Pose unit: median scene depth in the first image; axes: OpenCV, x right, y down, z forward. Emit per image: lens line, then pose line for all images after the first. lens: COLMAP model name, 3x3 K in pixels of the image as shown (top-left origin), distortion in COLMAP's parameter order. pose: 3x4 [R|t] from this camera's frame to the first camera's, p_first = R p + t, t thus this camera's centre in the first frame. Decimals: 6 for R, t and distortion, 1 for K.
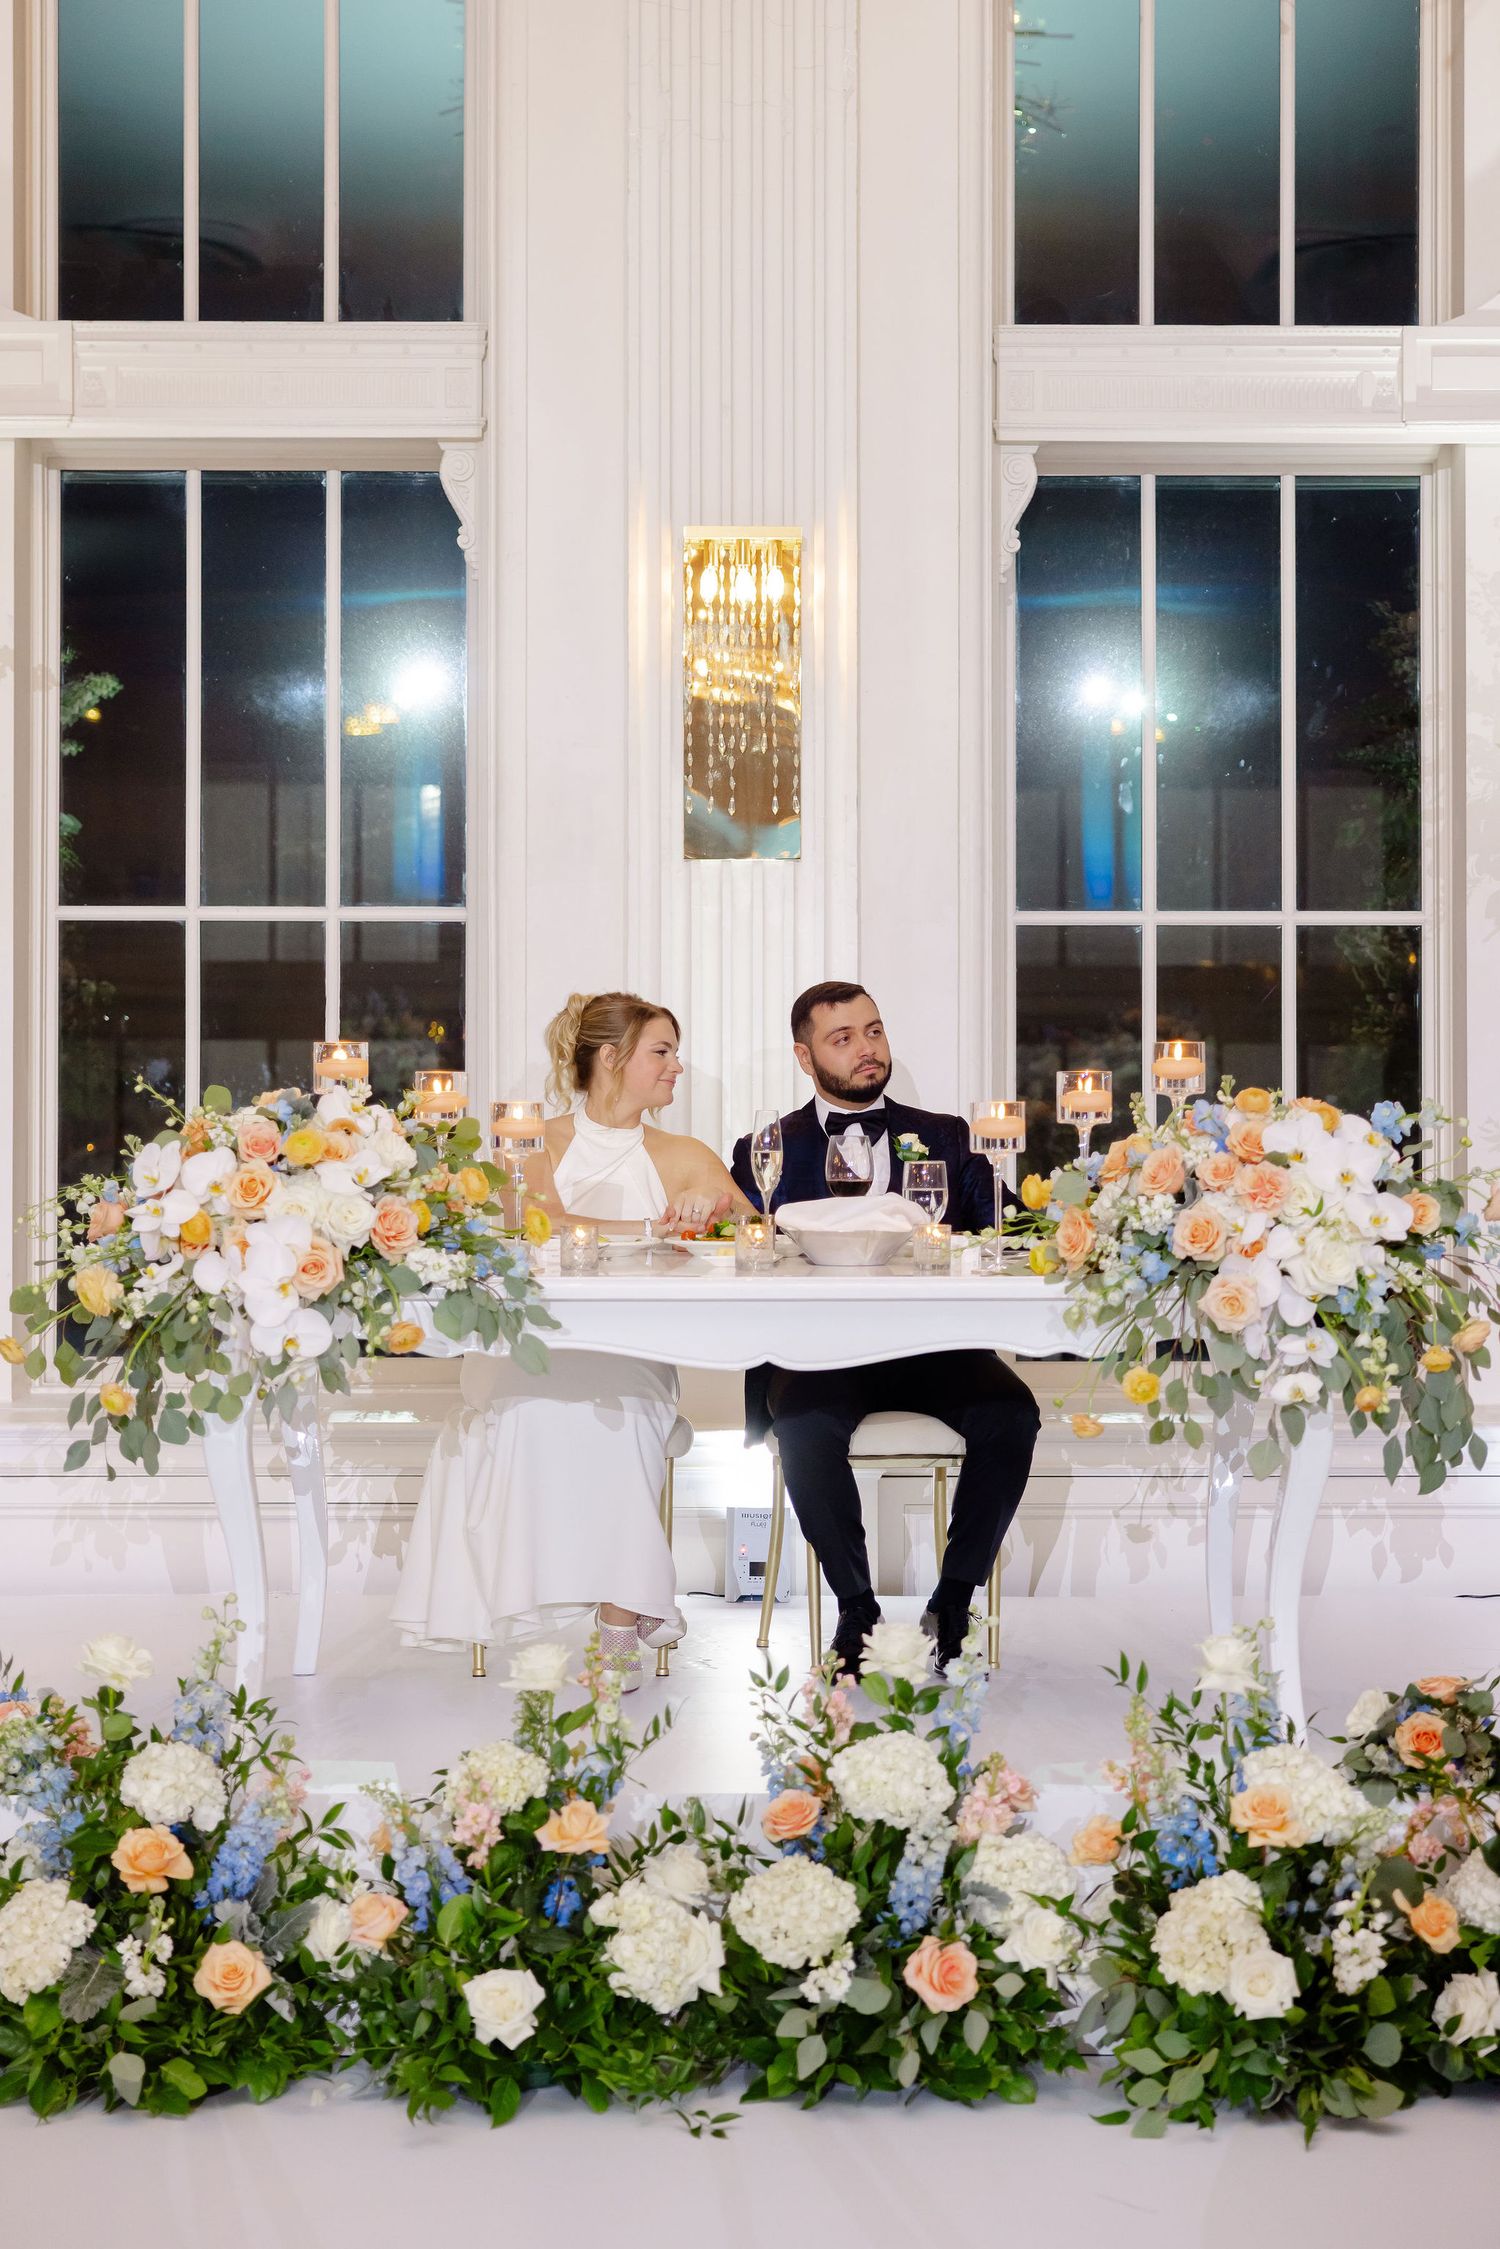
lens RADIAL K [[4082.0, 0, 766.5], [0, 4082.0, 1069.5], [0, 0, 1]] dist [0.046599, 0.000000]
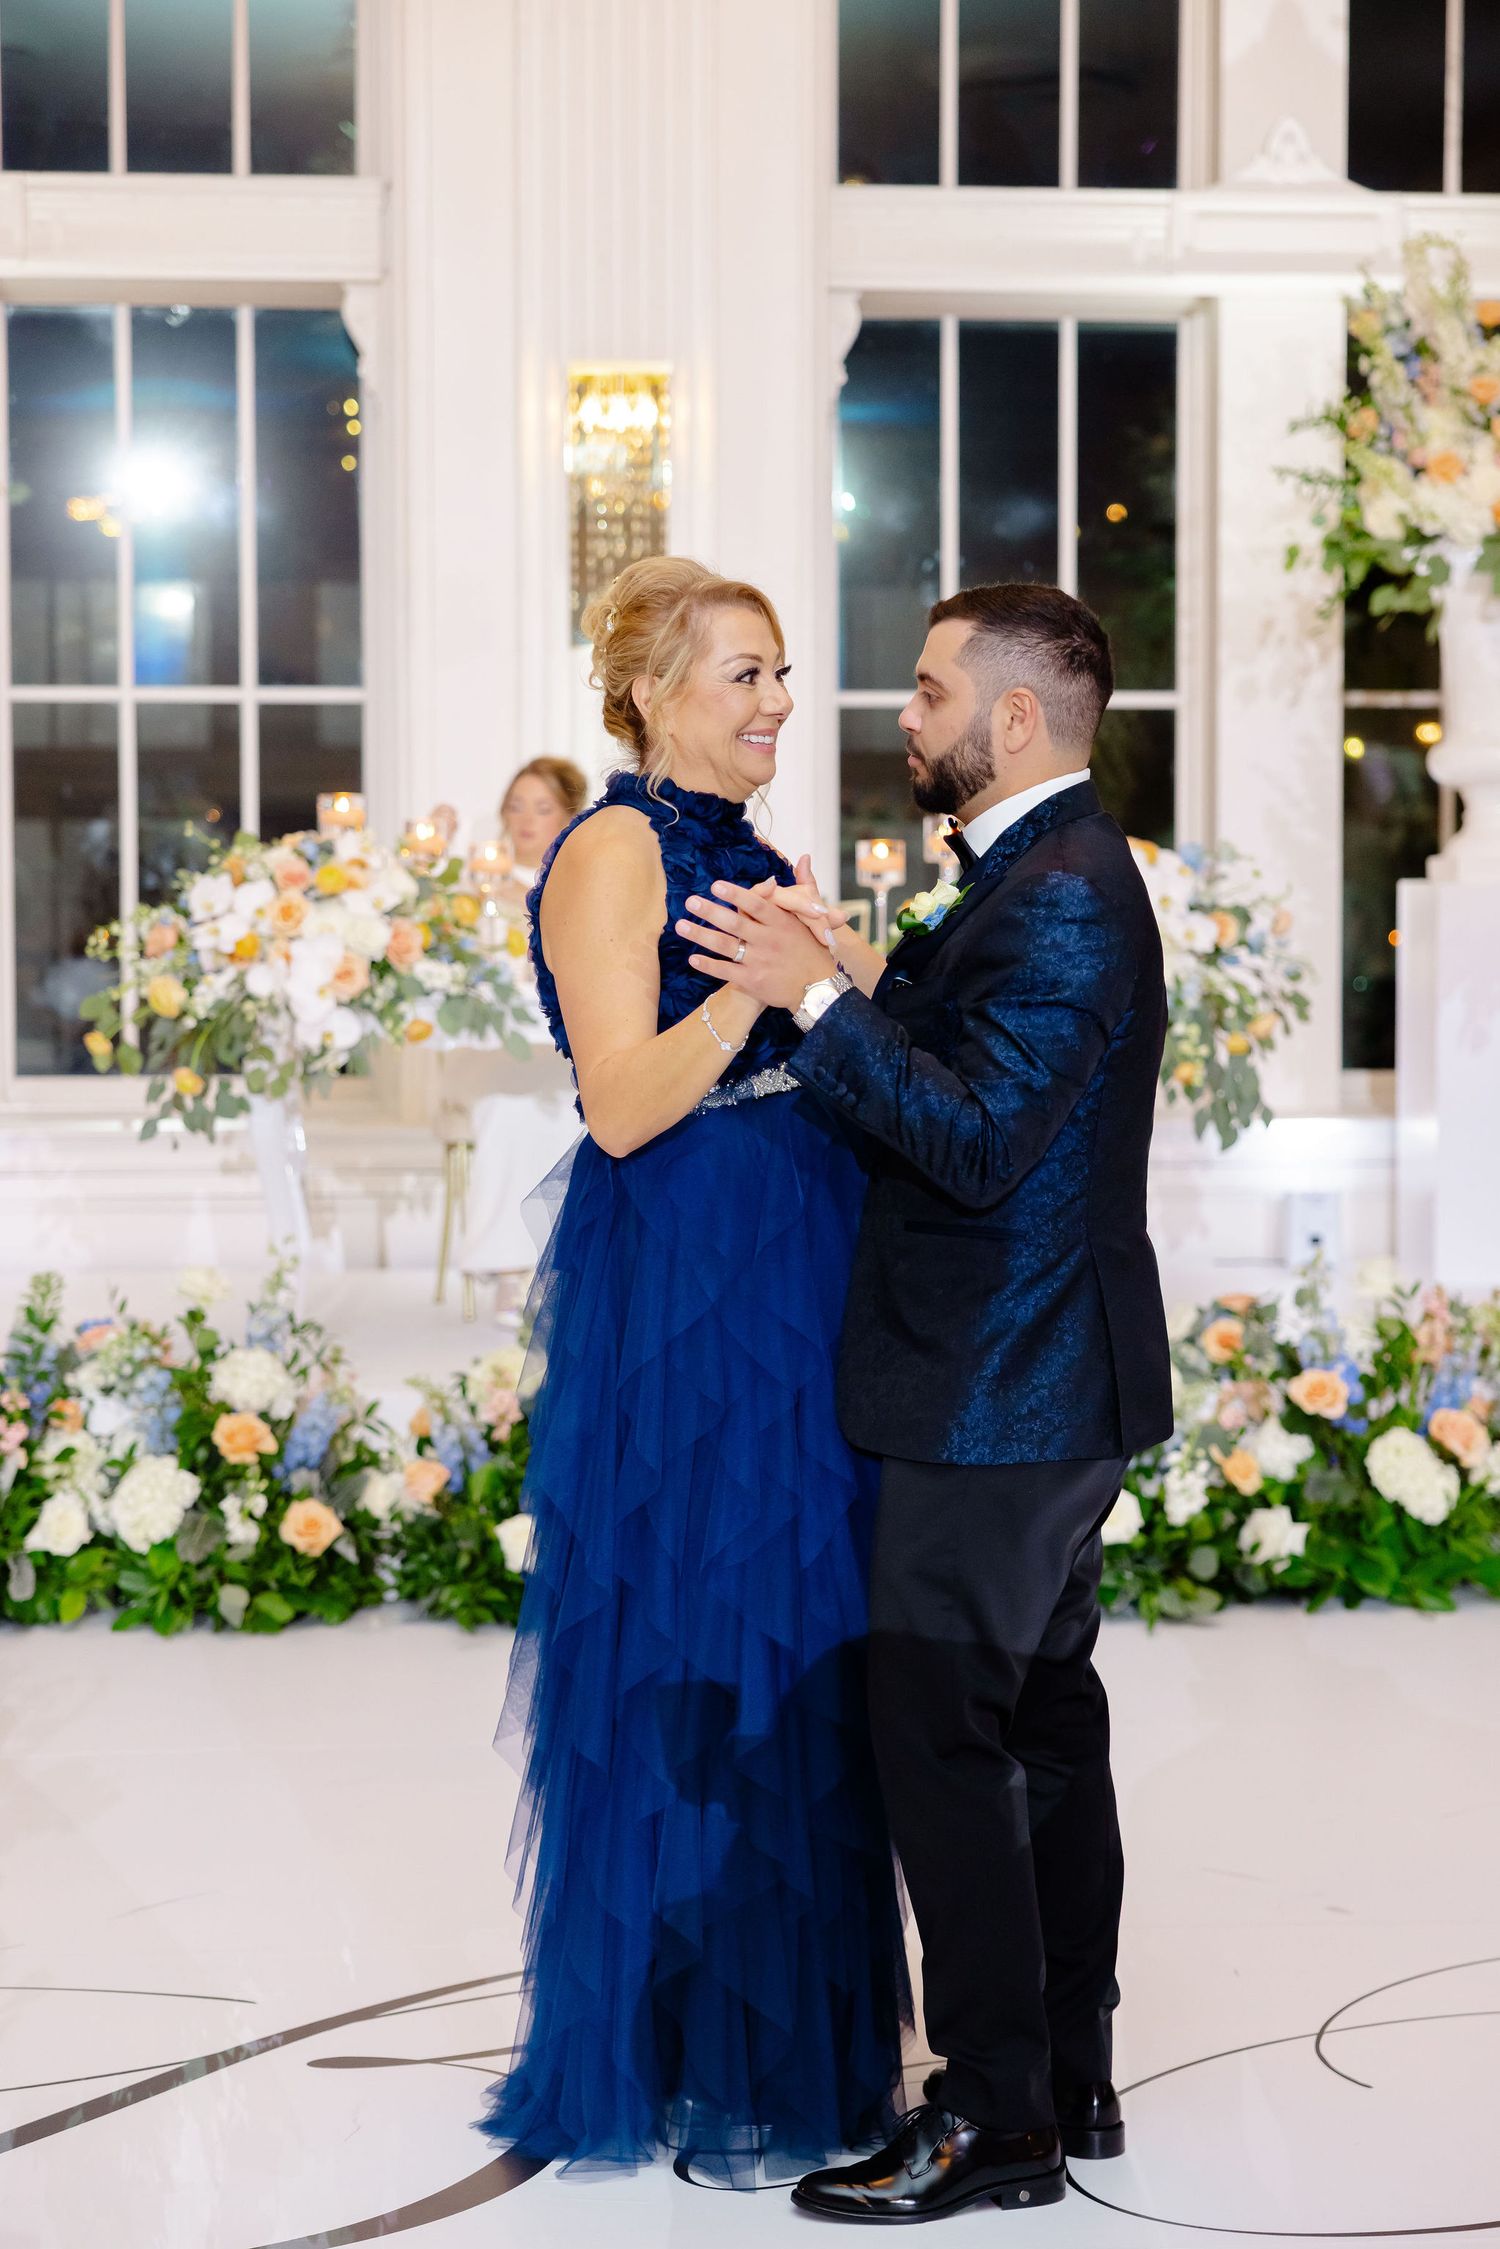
lens RADIAL K [[4058.9, 0, 751.1], [0, 4058.9, 1152.5], [0, 0, 1]] dist [0.040551, 0.000000]
pose [[0.996316, -0.008665, 0.085322, -0.095368], [0.002674, 0.997538, 0.070079, 0.016196], [-0.085719, -0.069592, 0.993886, -0.245352]]
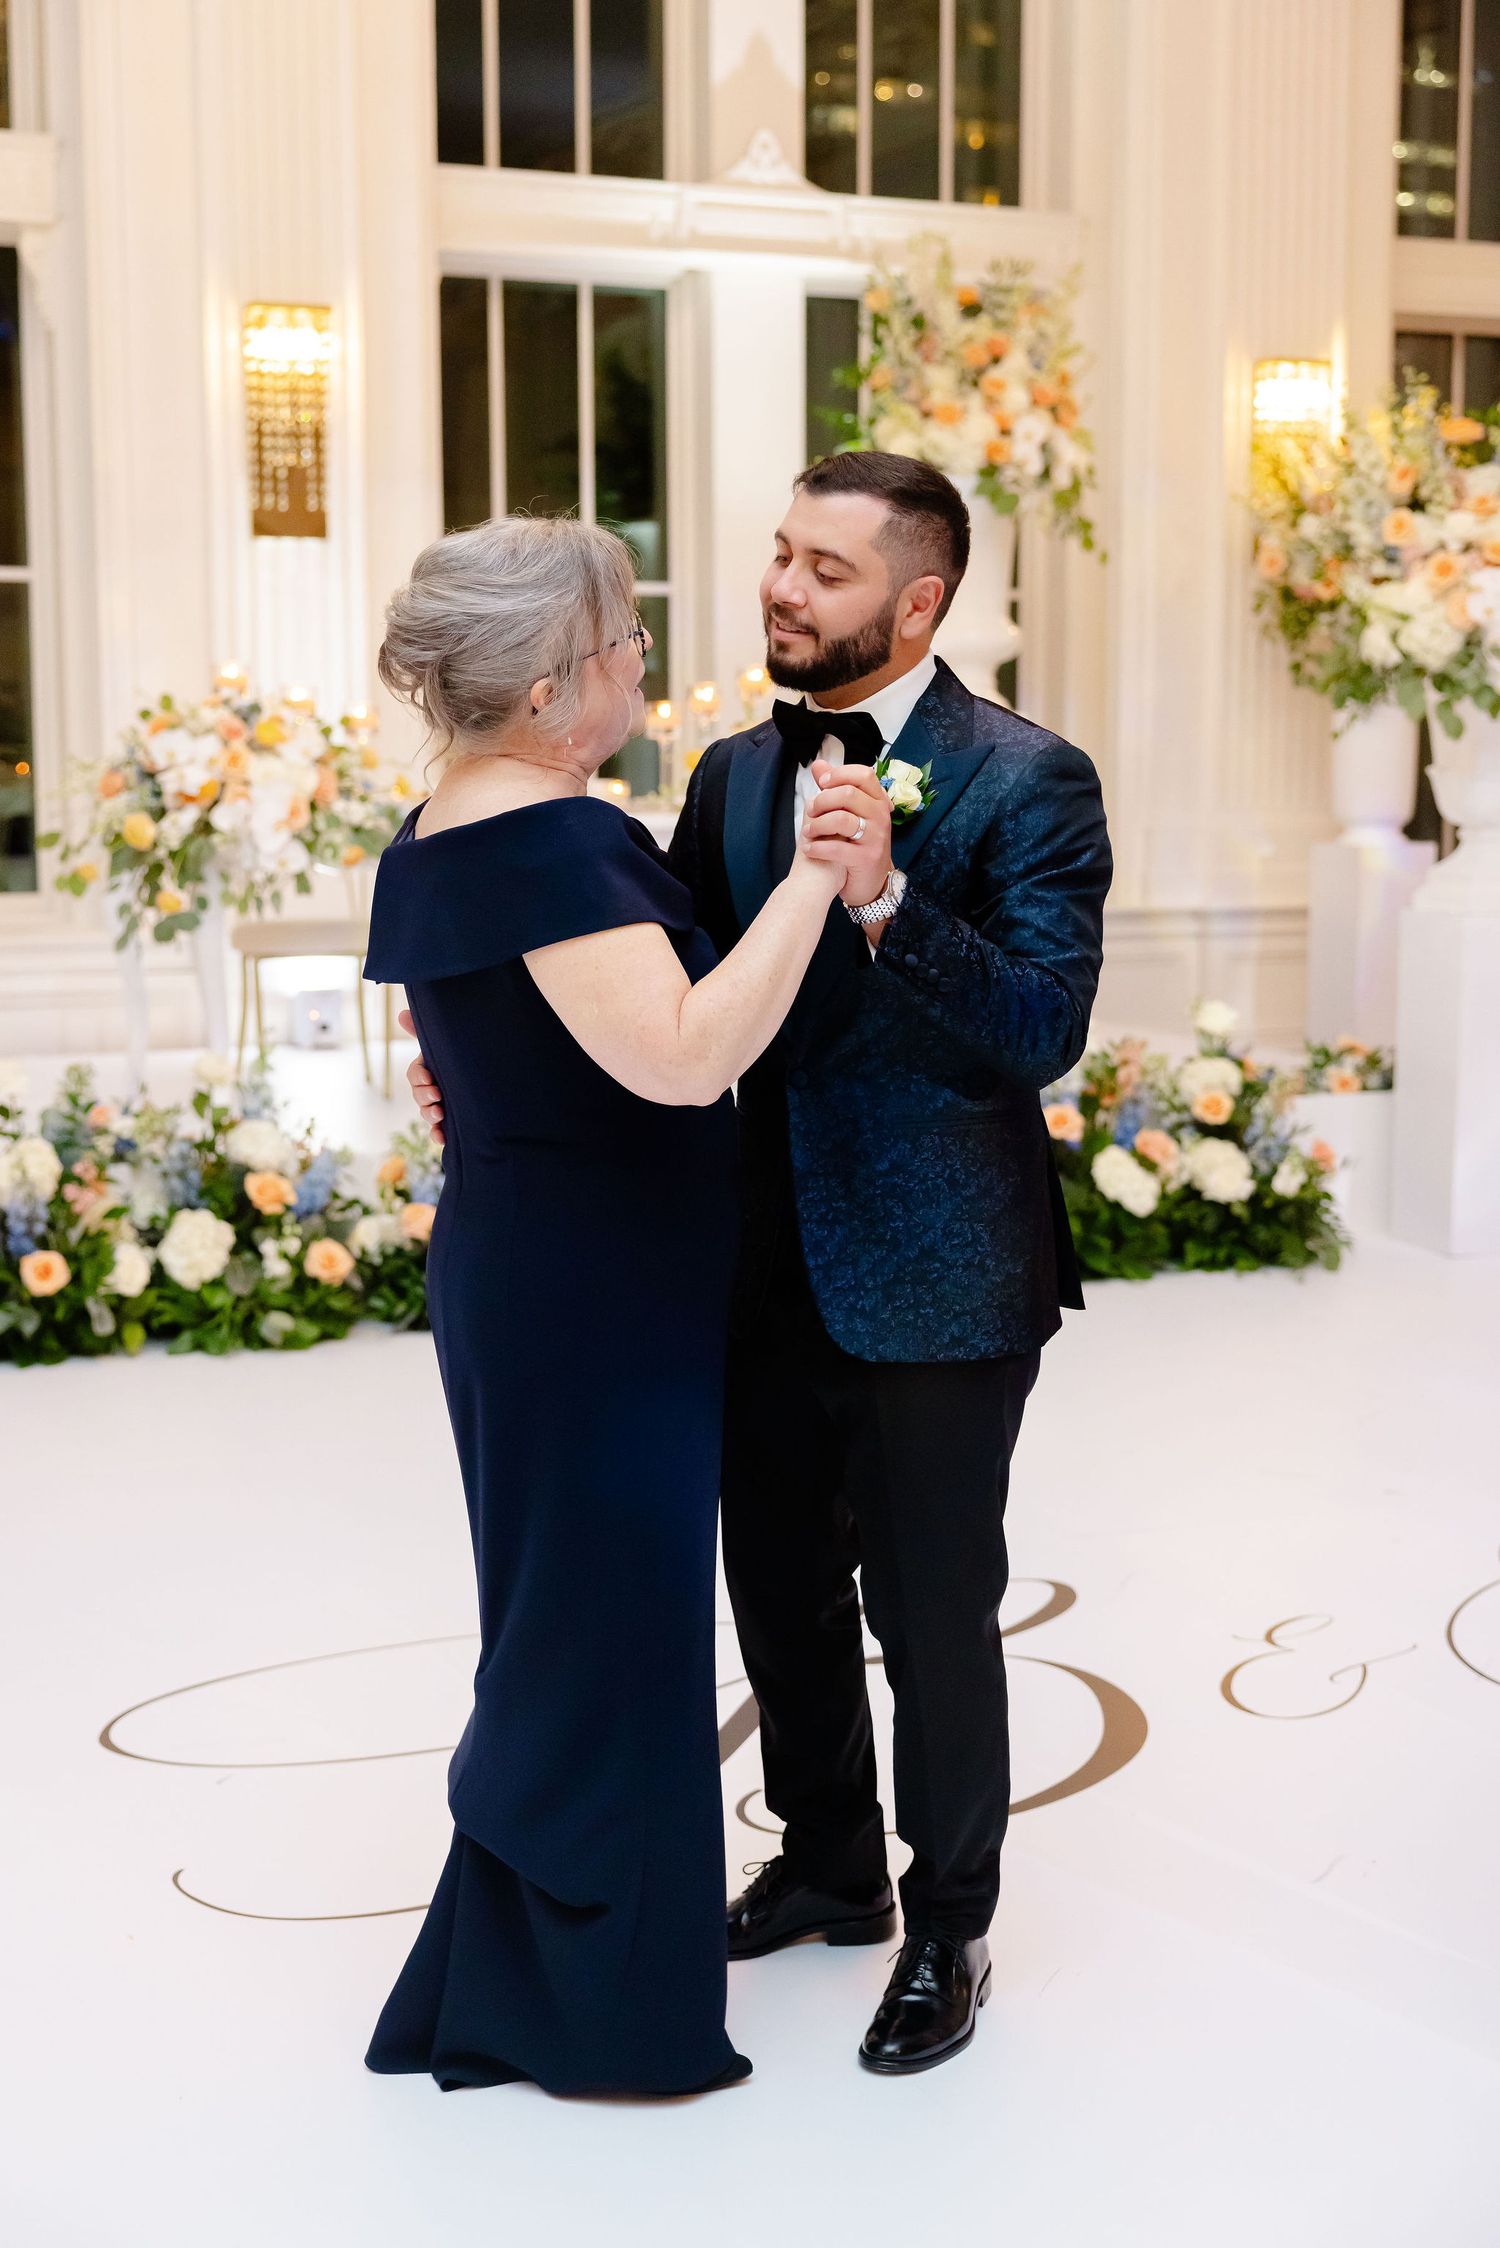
lens RADIAL K [[3267.2, 0, 735.9], [0, 3267.2, 1106.7], [0, 0, 1]] dist [0.056029, 0.000000]
pose [[0.915212, -0.049724, 0.399892, -0.461065], [0.000691, 0.992550, 0.121836, 0.008638], [-0.402971, -0.111229, 0.908428, -0.188733]]
